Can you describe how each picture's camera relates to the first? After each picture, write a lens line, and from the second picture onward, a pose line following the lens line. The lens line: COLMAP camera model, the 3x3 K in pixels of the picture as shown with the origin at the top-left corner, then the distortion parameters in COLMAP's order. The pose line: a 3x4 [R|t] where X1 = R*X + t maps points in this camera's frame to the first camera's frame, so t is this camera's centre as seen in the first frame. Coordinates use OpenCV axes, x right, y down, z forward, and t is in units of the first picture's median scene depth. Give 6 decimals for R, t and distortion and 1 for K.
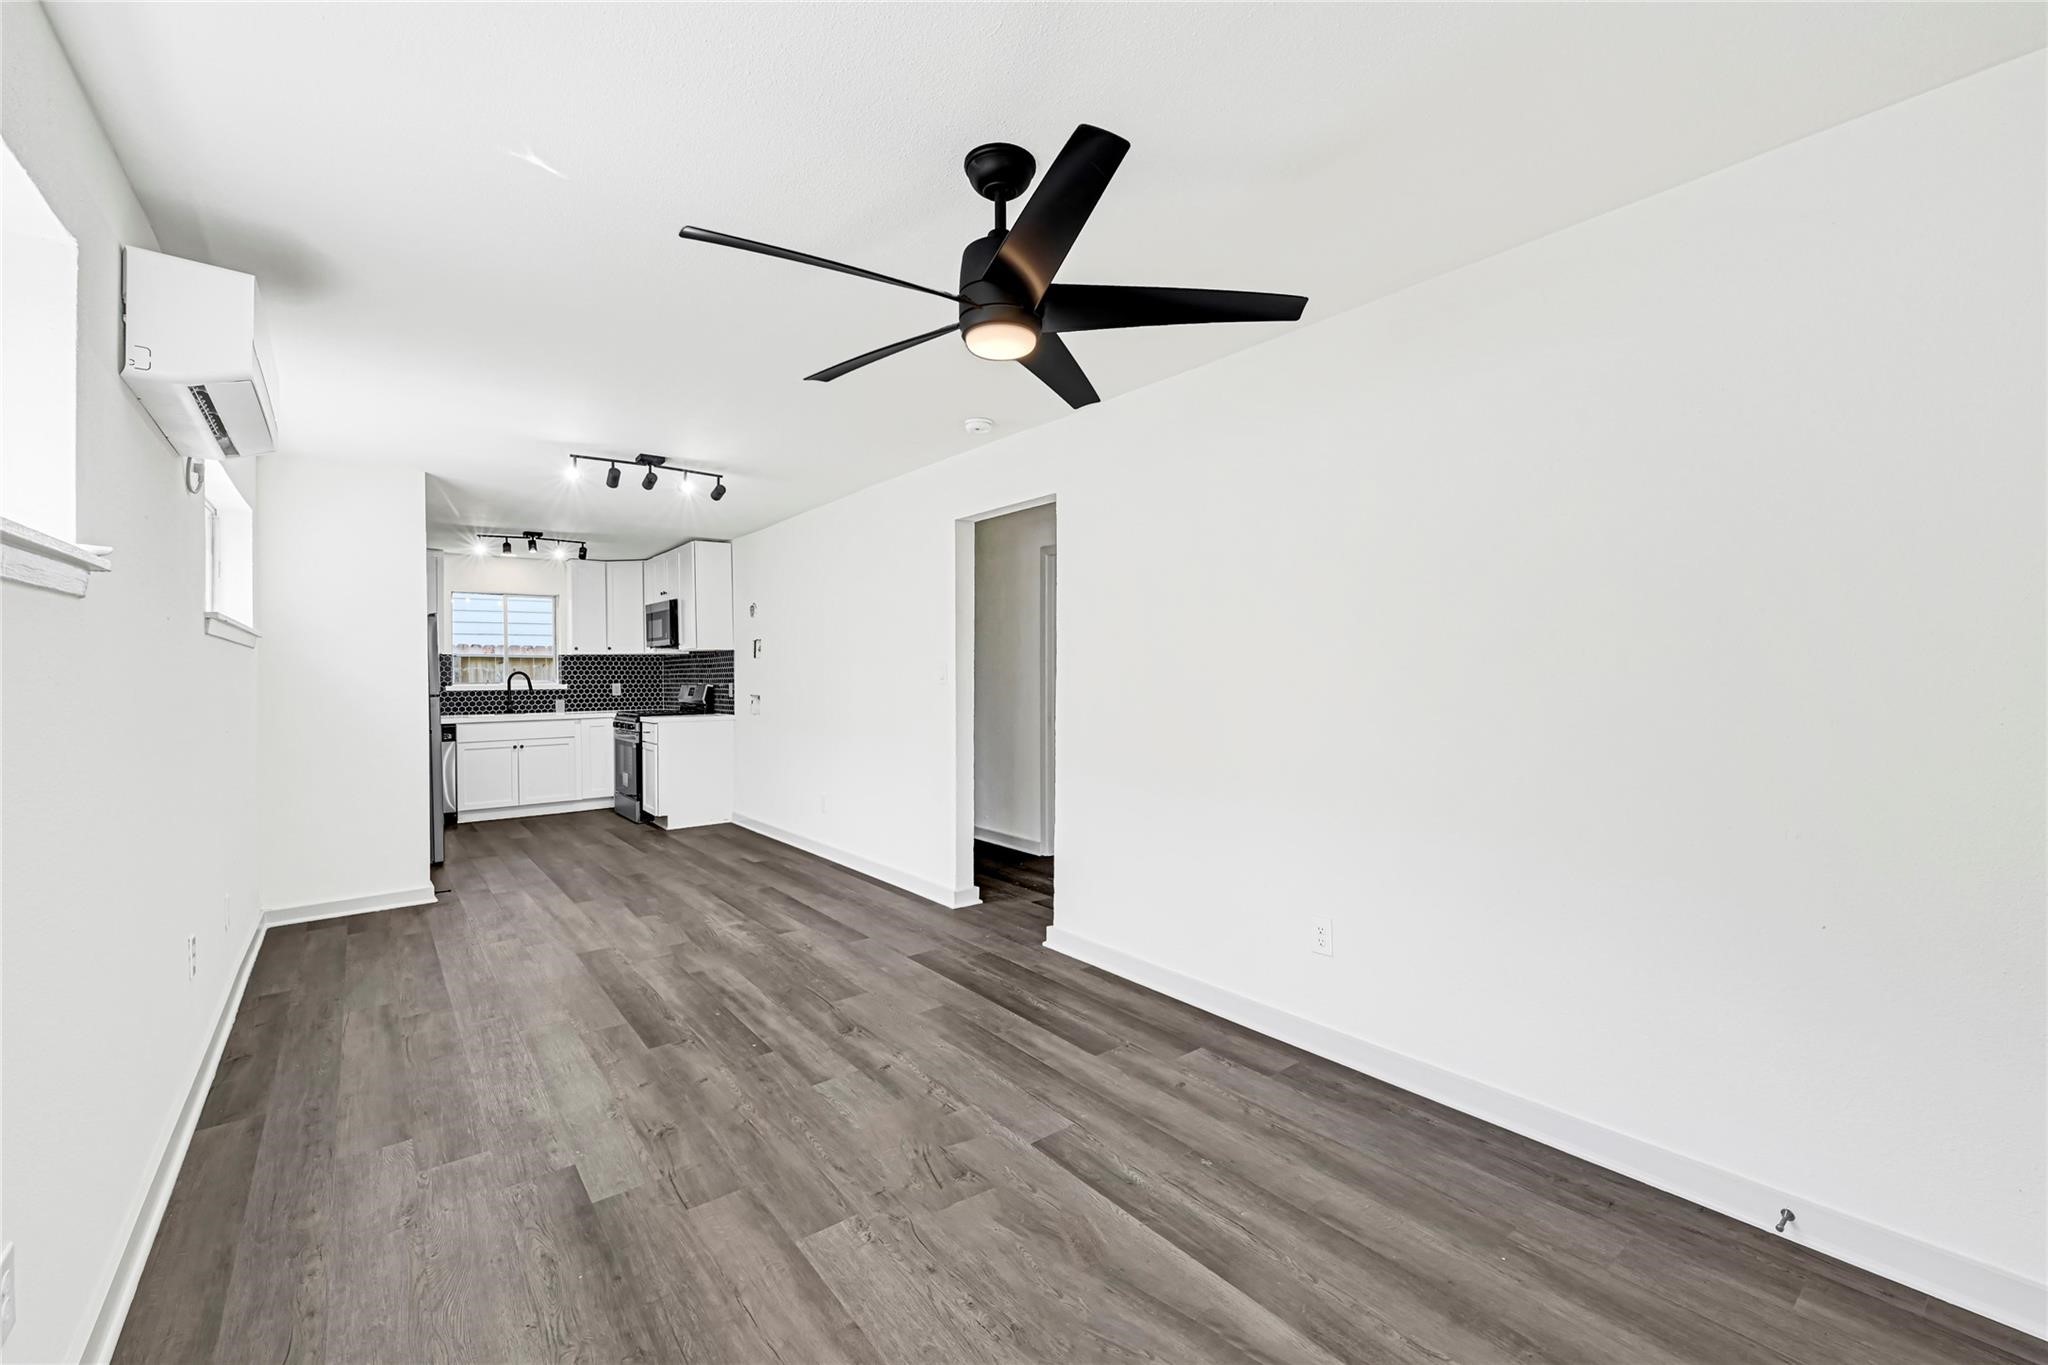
lens RADIAL K [[836.9, 0, 1024.5], [0, 836.9, 673.9], [0, 0, 1]] dist [0.002333, 0.000350]
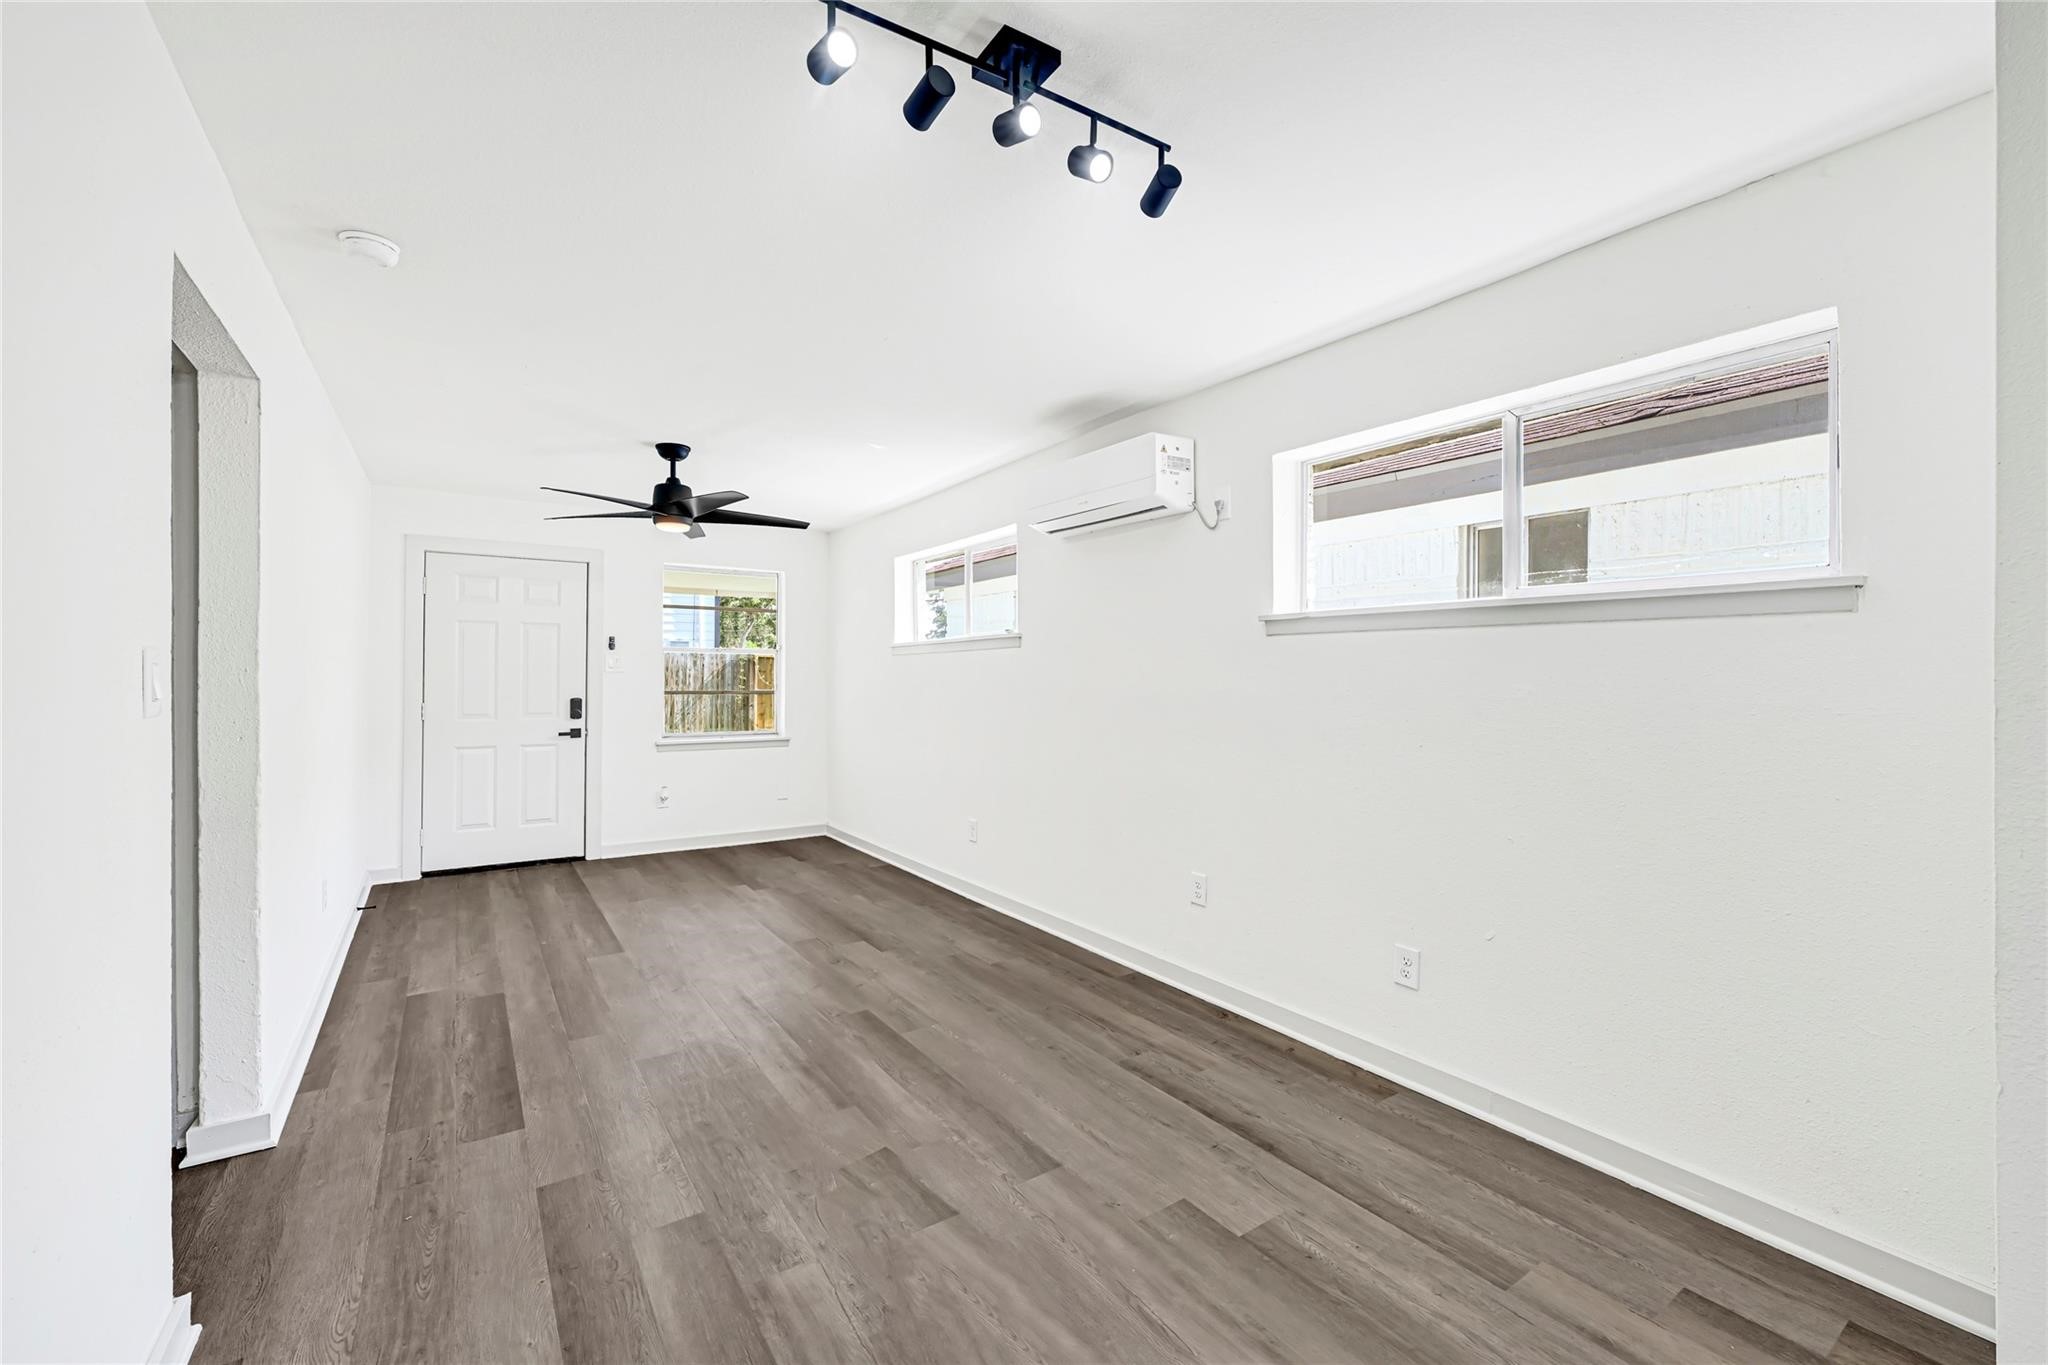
lens RADIAL K [[836.9, 0, 1024.5], [0, 836.9, 673.9], [0, 0, 1]] dist [0.002333, 0.000350]
pose [[-0.997617, 0.009570, 0.068321, -0.642712], [0.009726, 0.999951, 0.001951, -0.002807], [-0.068299, 0.002611, -0.997661, 1.830015]]
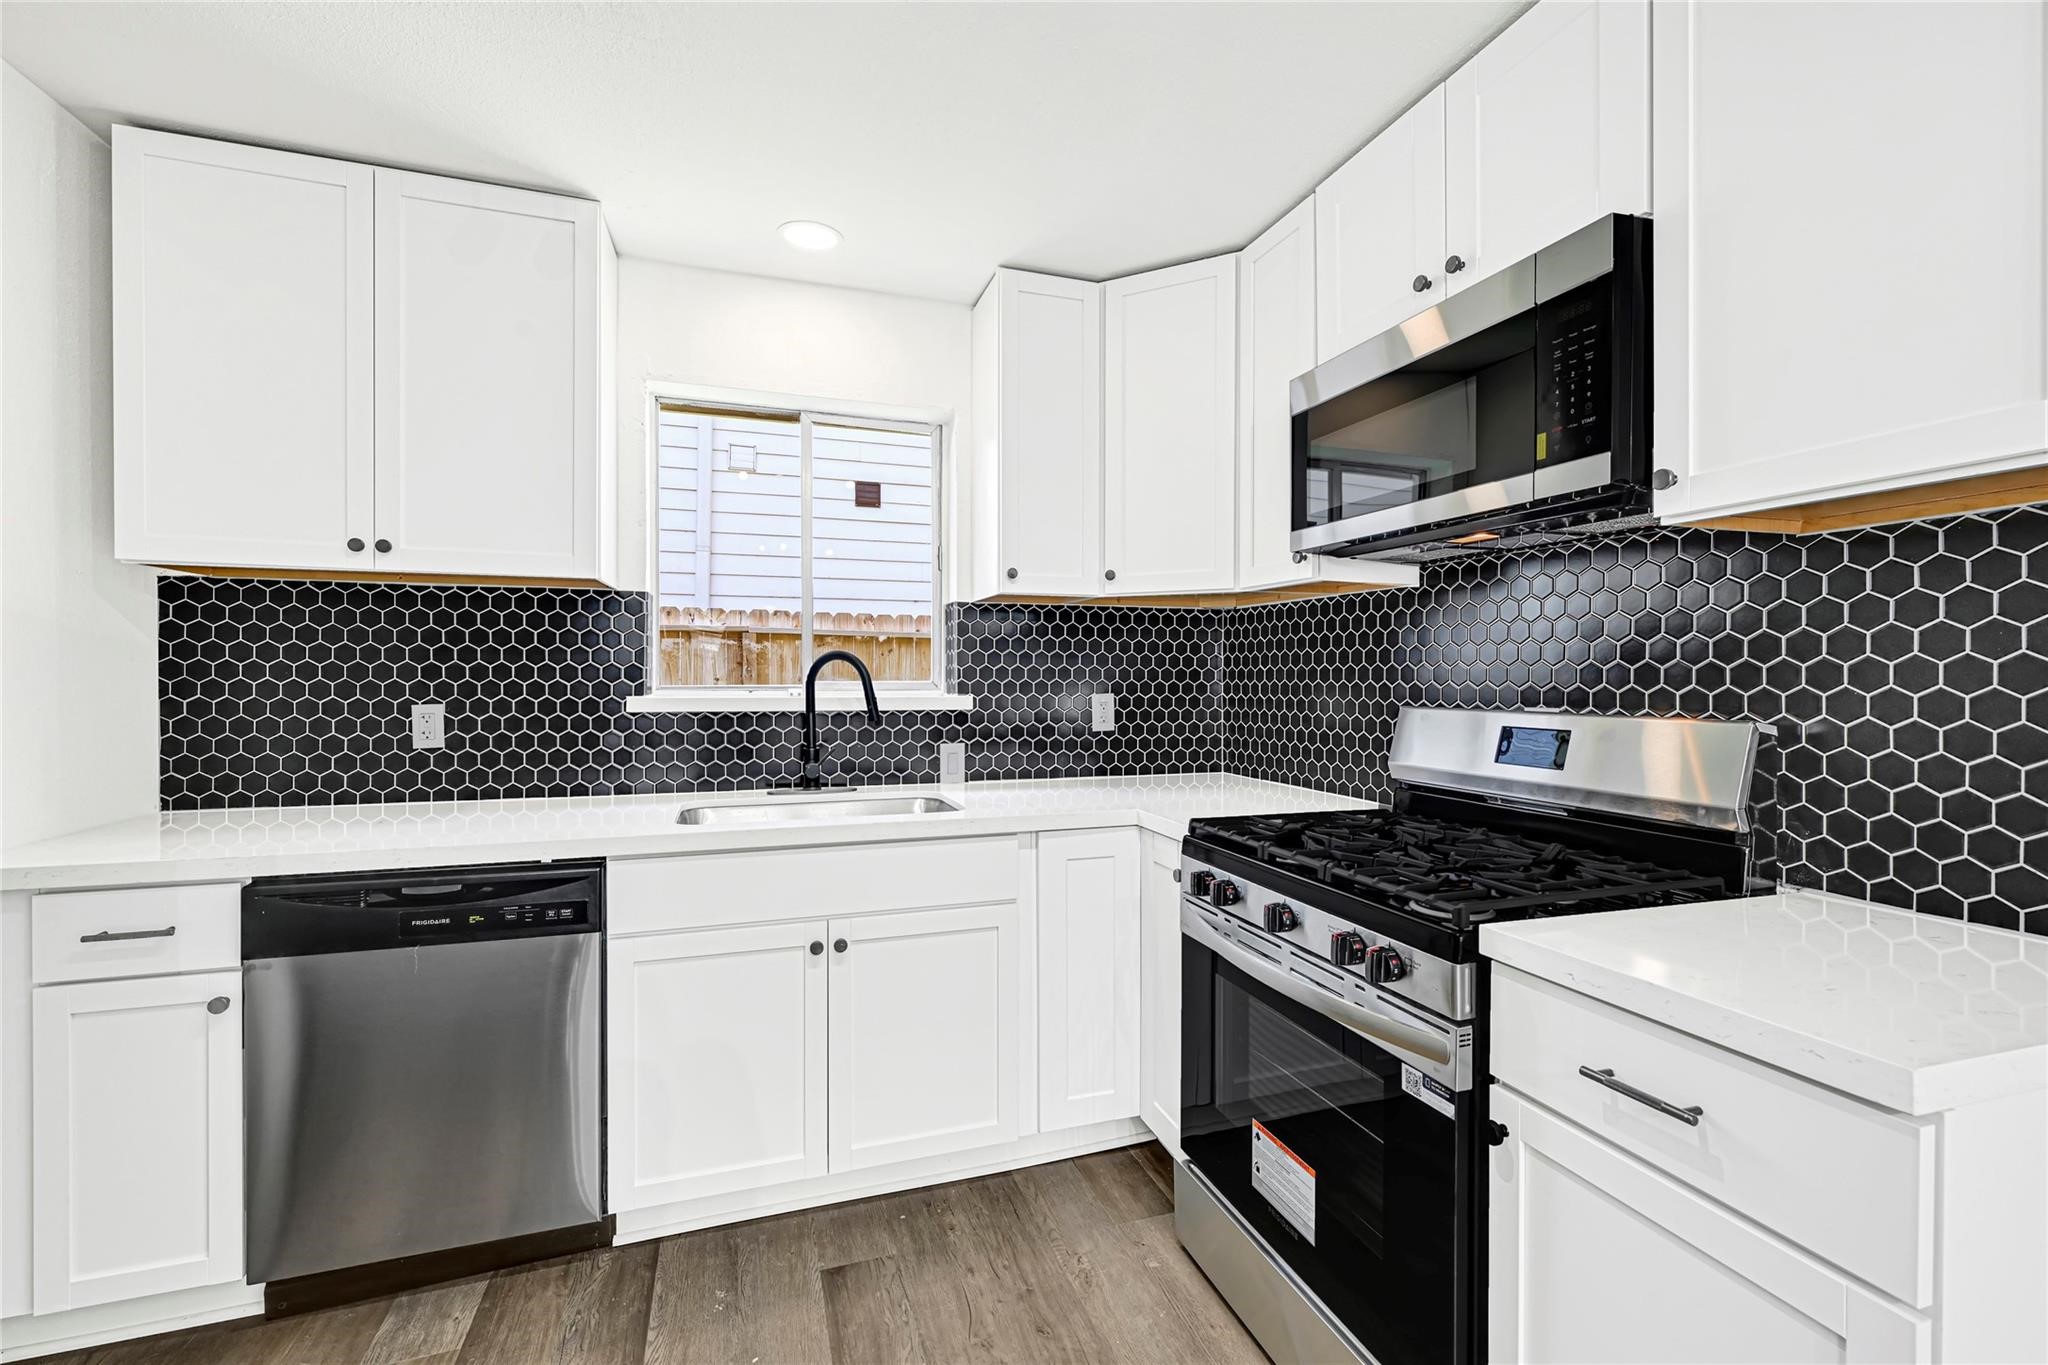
lens RADIAL K [[836.9, 0, 1024.5], [0, 836.9, 673.9], [0, 0, 1]] dist [0.002333, 0.000350]
pose [[0.941311, 0.011155, -0.337355, -1.073861], [-0.011150, 0.999936, 0.001955, 0.009779], [0.337355, 0.001921, 0.941375, 1.808310]]
